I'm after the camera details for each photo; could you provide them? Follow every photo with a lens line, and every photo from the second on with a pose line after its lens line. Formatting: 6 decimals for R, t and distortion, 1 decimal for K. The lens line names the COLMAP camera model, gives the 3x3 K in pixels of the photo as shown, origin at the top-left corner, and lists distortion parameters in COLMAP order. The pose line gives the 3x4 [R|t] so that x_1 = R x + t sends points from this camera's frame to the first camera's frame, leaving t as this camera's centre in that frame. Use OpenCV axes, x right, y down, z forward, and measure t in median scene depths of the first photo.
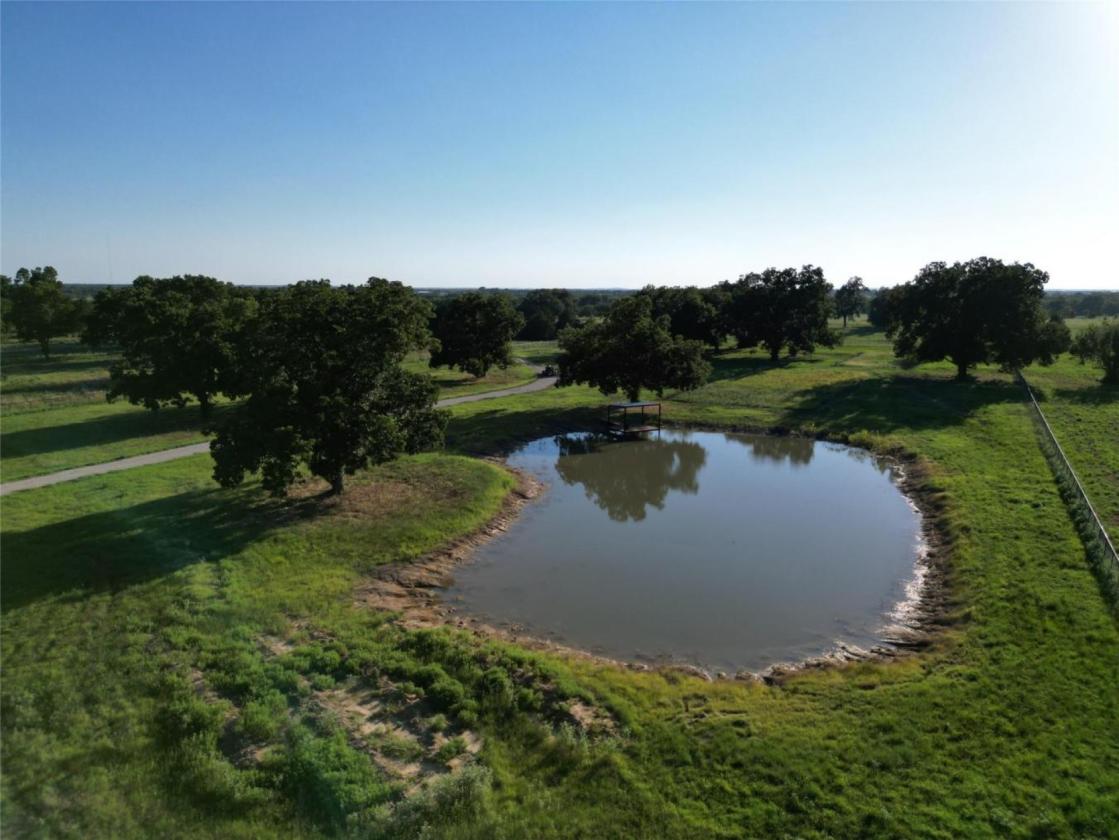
lens RADIAL K [[766.9, 0, 559.5], [0, 766.9, 420.0], [0, 0, 1]] dist [0.110641, -0.142076]
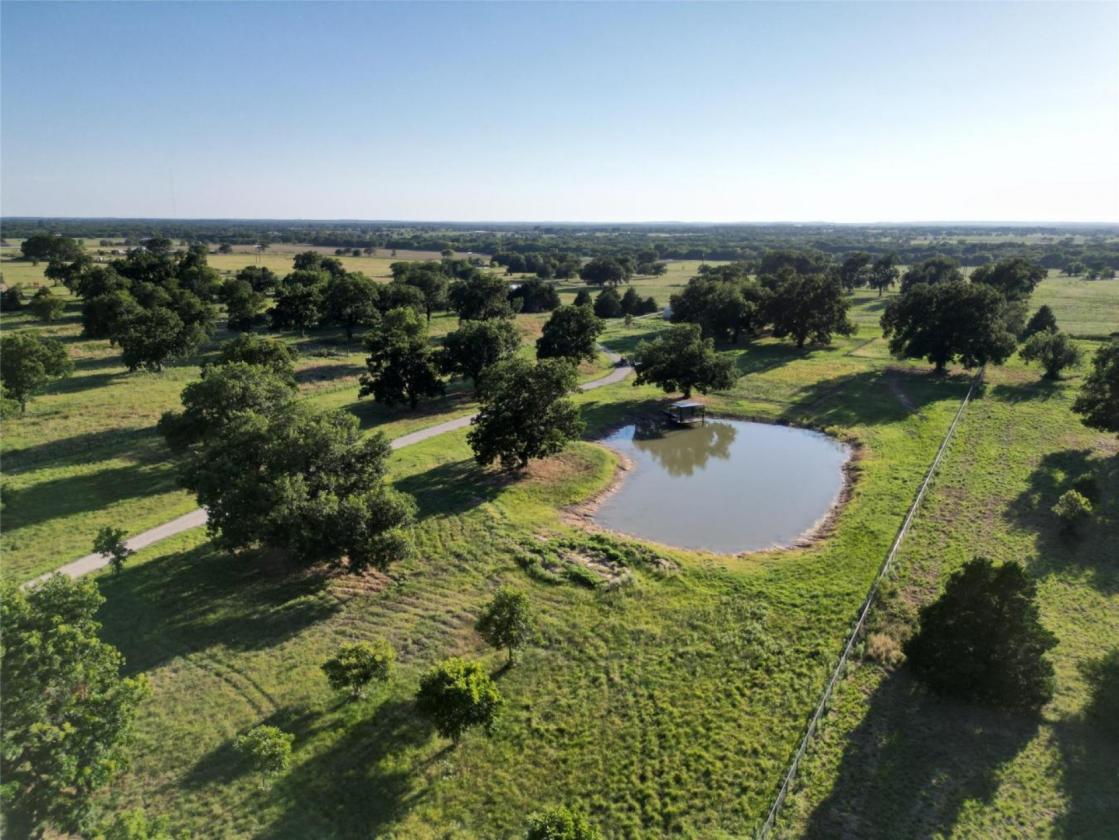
lens RADIAL K [[766.9, 0, 559.5], [0, 766.9, 420.0], [0, 0, 1]] dist [0.110641, -0.142076]
pose [[0.997800, 0.015180, -0.064538, -0.089880], [-0.009793, 0.996502, 0.082990, -0.177401], [0.065572, -0.082175, 0.994458, -0.860953]]
